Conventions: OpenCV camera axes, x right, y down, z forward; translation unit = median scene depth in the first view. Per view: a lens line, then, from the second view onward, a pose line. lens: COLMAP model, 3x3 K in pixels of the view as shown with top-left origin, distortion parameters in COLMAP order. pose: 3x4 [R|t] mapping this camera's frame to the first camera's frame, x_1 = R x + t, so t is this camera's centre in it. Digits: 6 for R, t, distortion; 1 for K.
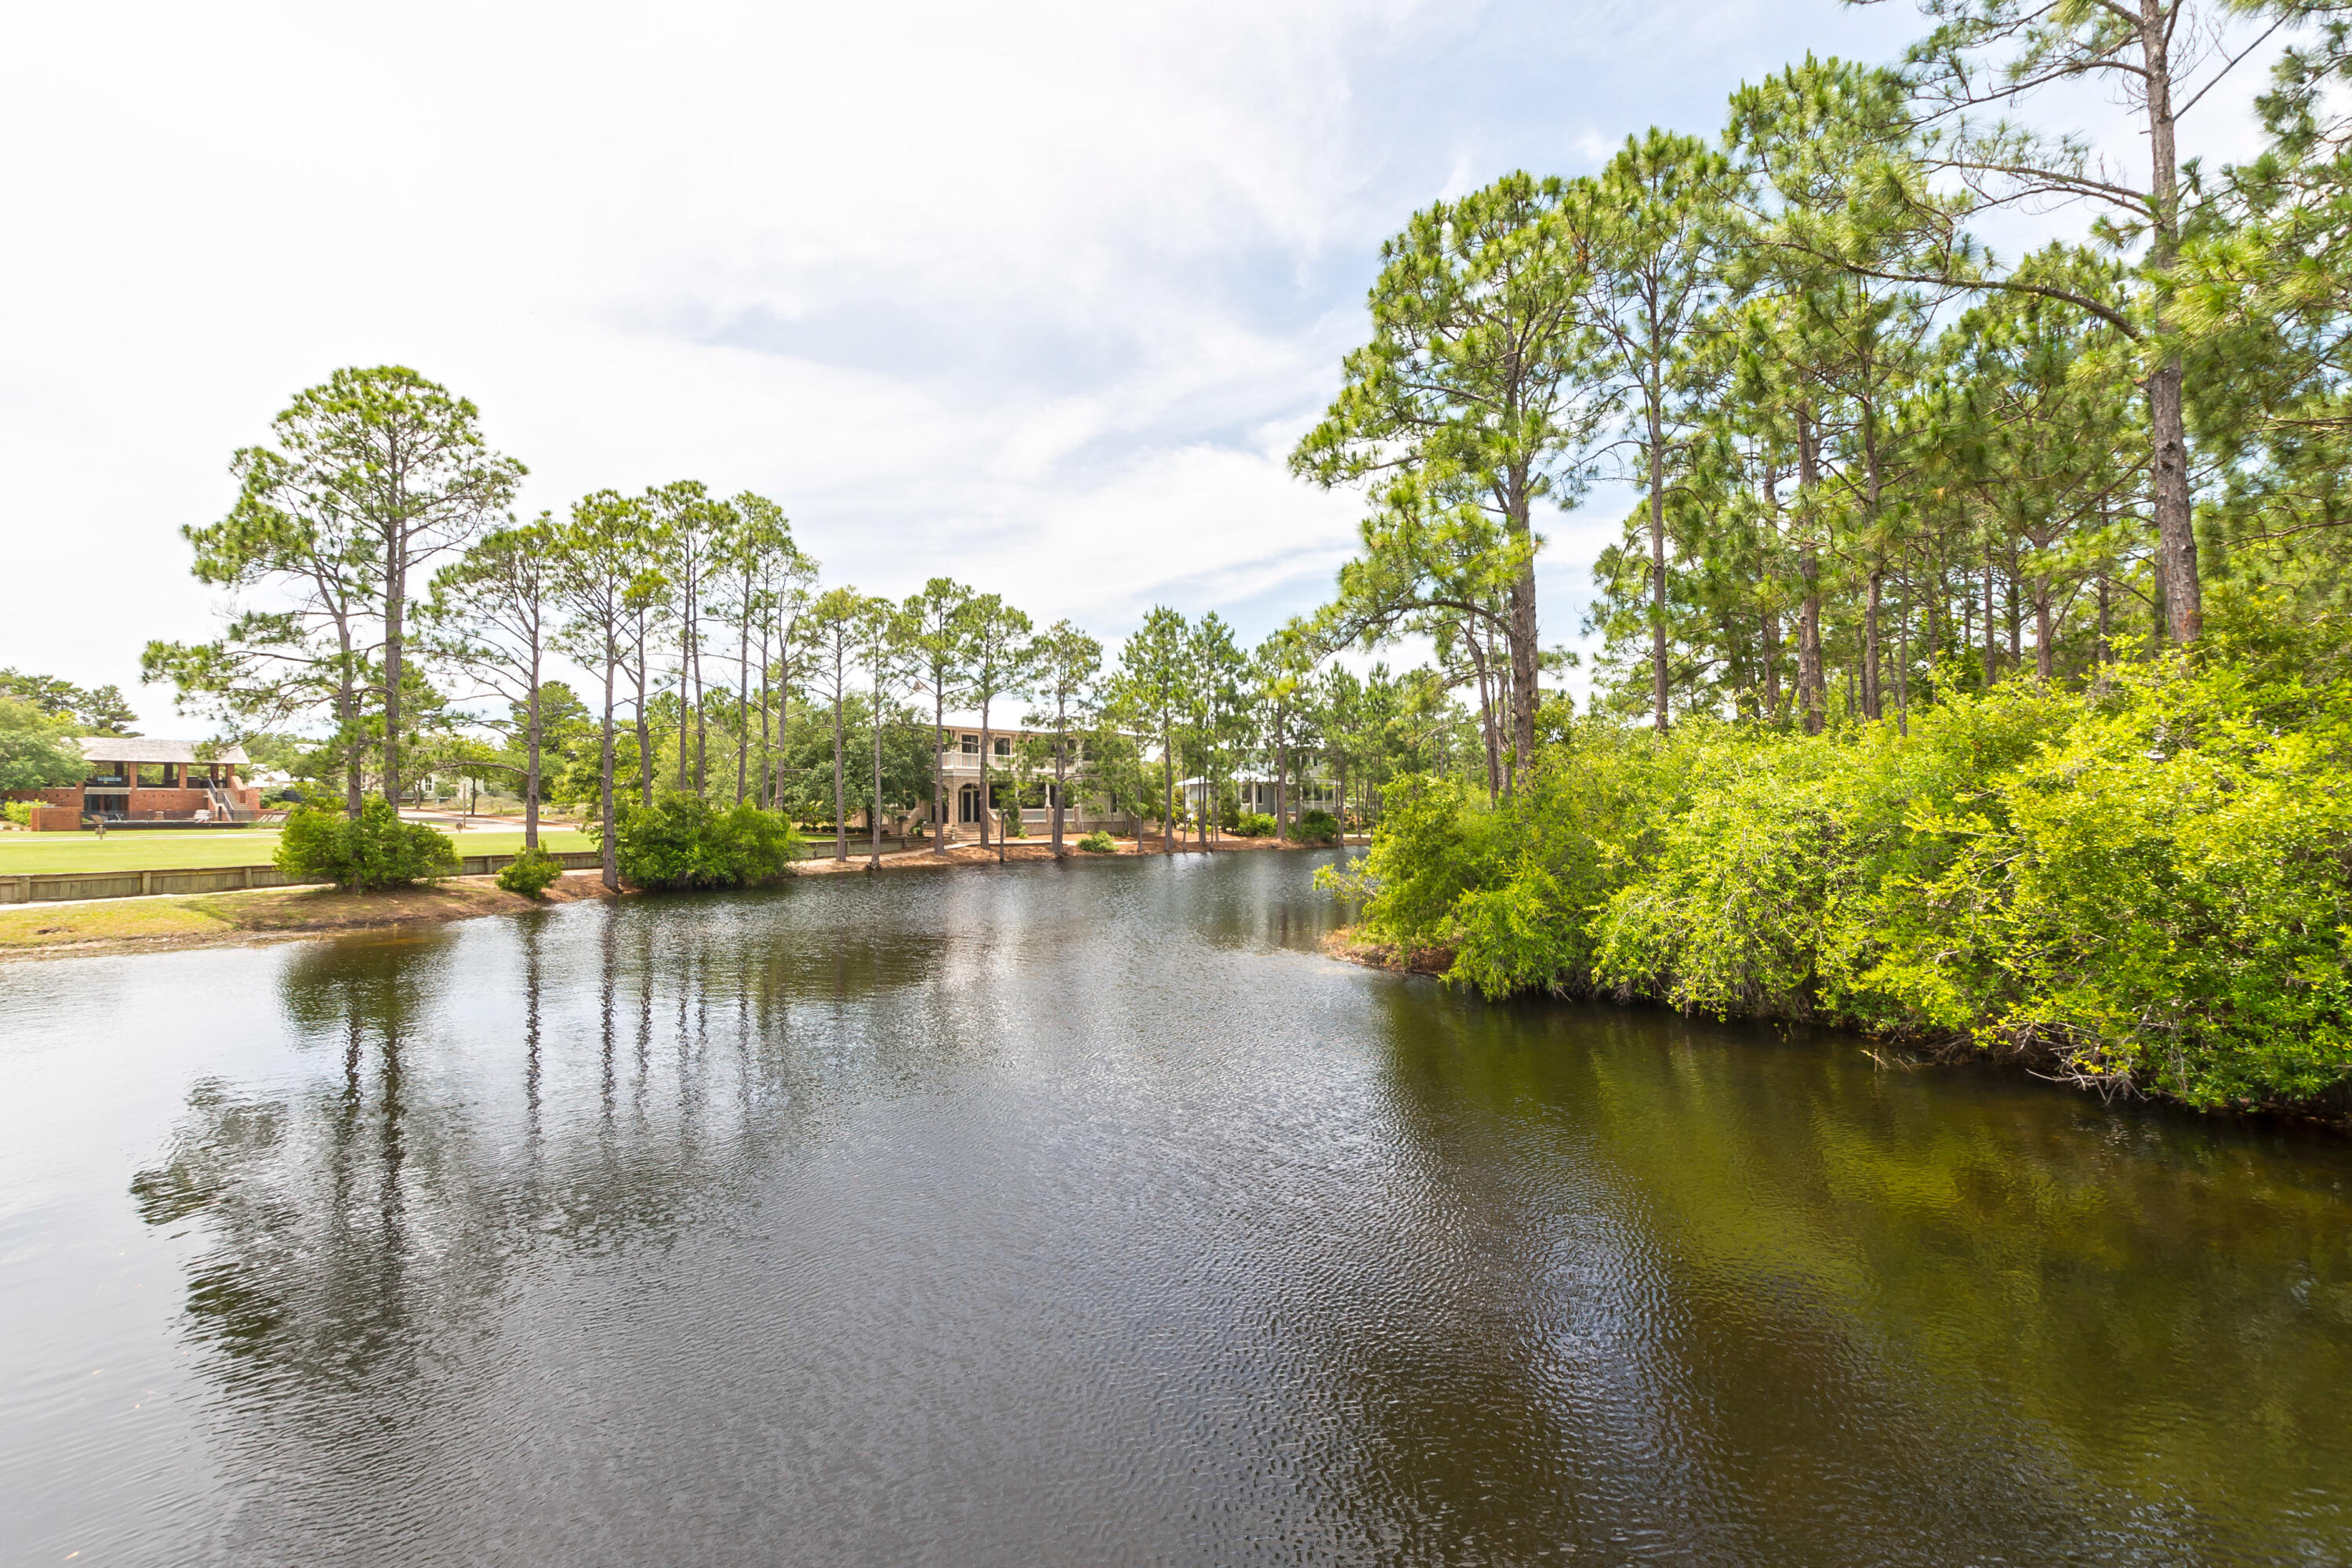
lens RADIAL K [[1046.5, 0, 1176.0], [0, 1046.5, 784.0], [0, 0, 1]] dist [-0.000032, 0.000237]
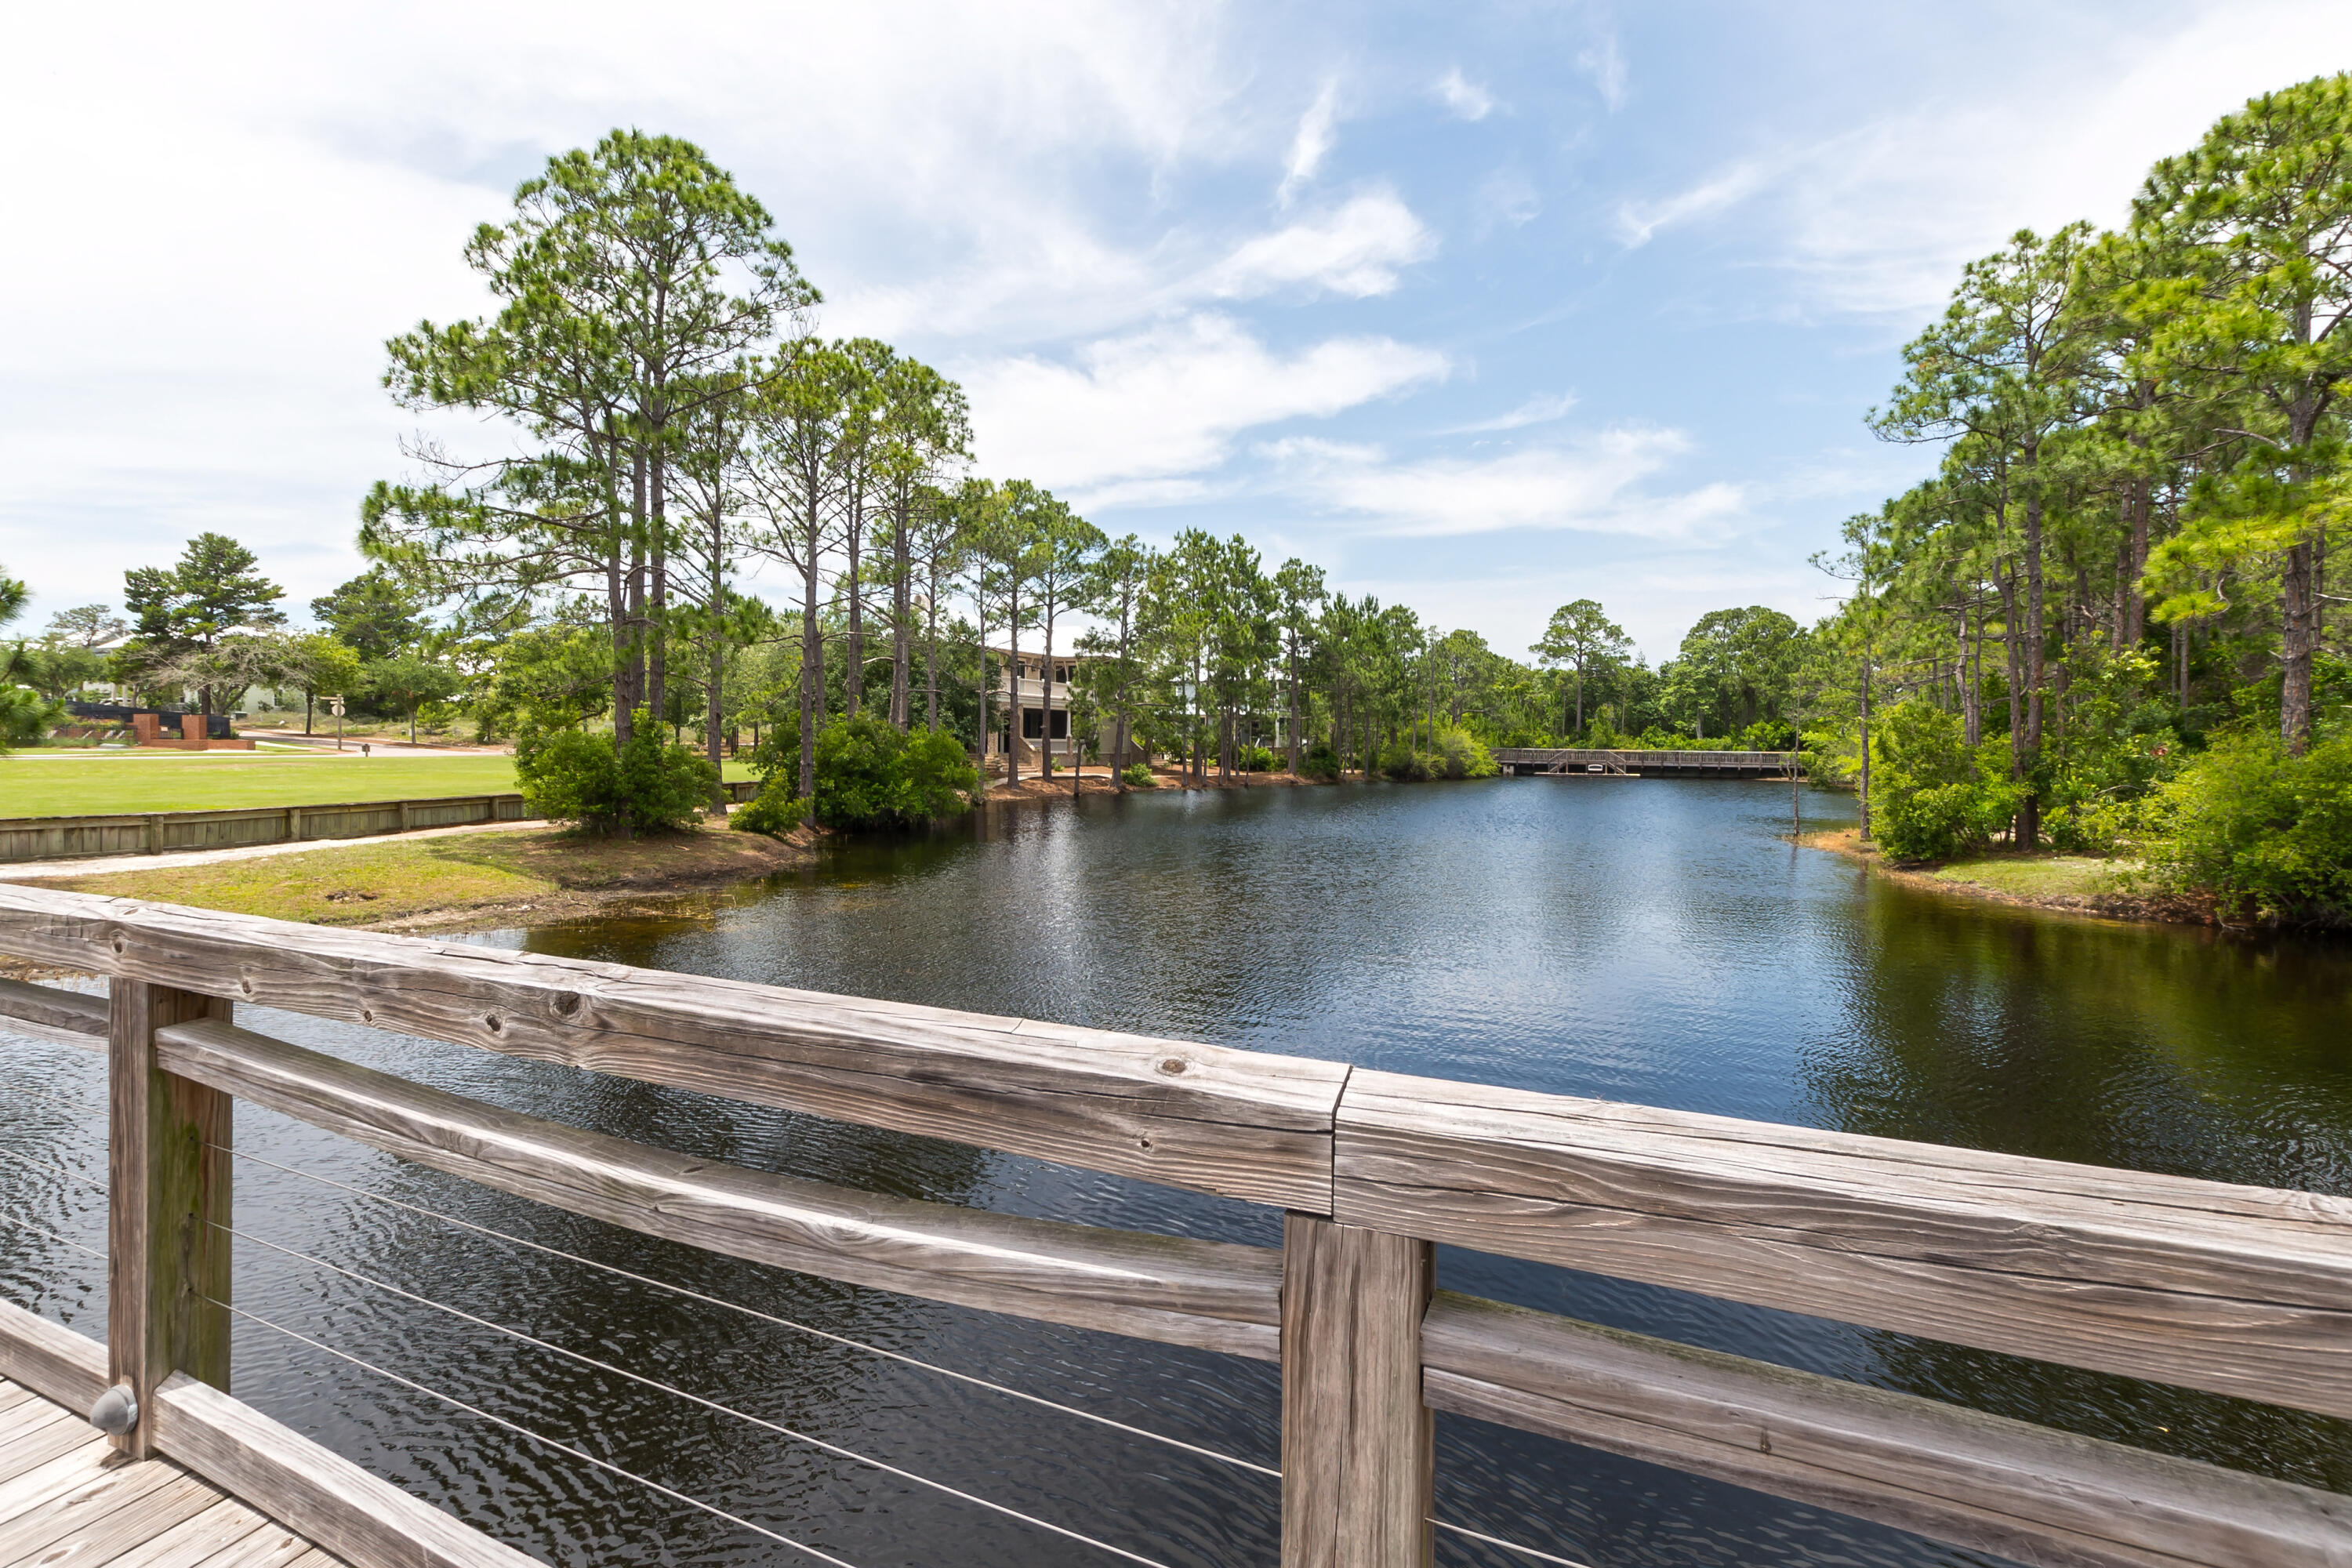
lens RADIAL K [[1054.9, 0, 1176.0], [0, 1054.9, 784.0], [0, 0, 1]] dist [-0.000478, 0.000371]
pose [[0.973969, 0.006096, 0.226601, -0.287892], [-0.020484, 0.997916, 0.061195, 0.004895], [-0.225755, -0.064244, 0.972063, 0.079578]]
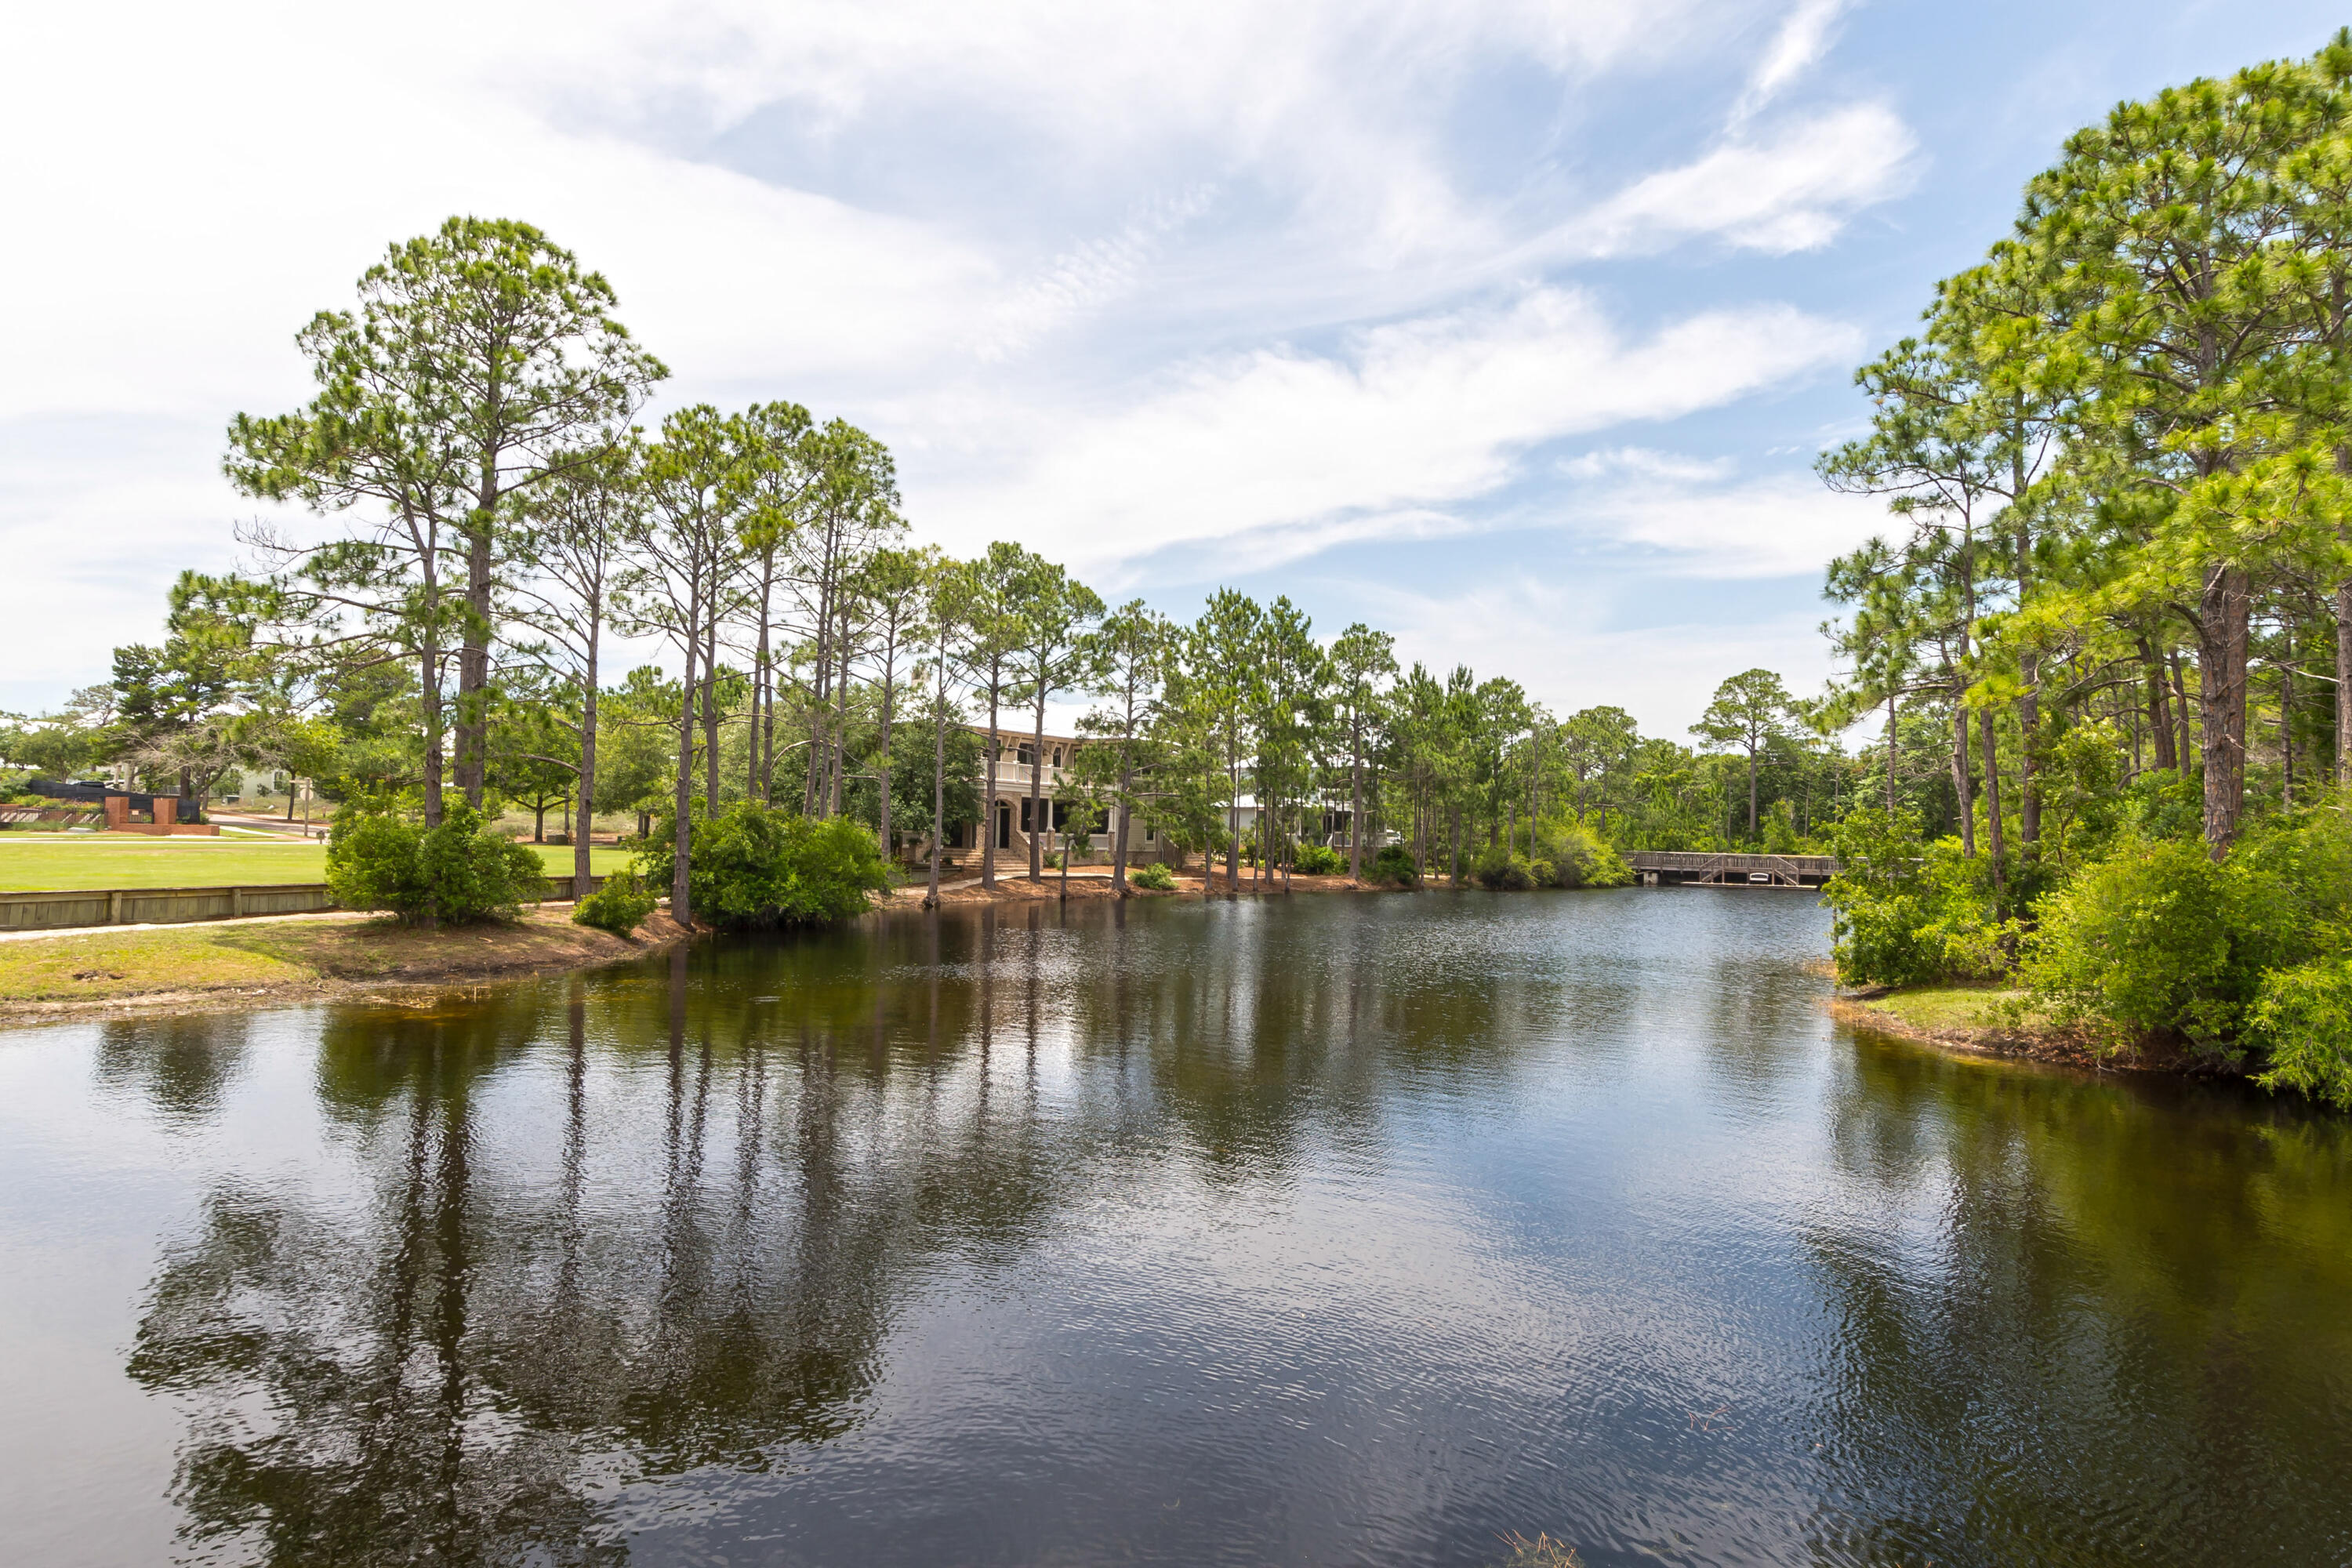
lens RADIAL K [[1279.3, 0, 1176.0], [0, 1279.3, 784.0], [0, 0, 1]] dist [0.001545, -0.000832]
pose [[0.993946, 0.031056, 0.105394, -0.183526], [-0.029185, 0.999389, -0.019247, 0.002703], [-0.105927, 0.016054, 0.994244, 0.023369]]
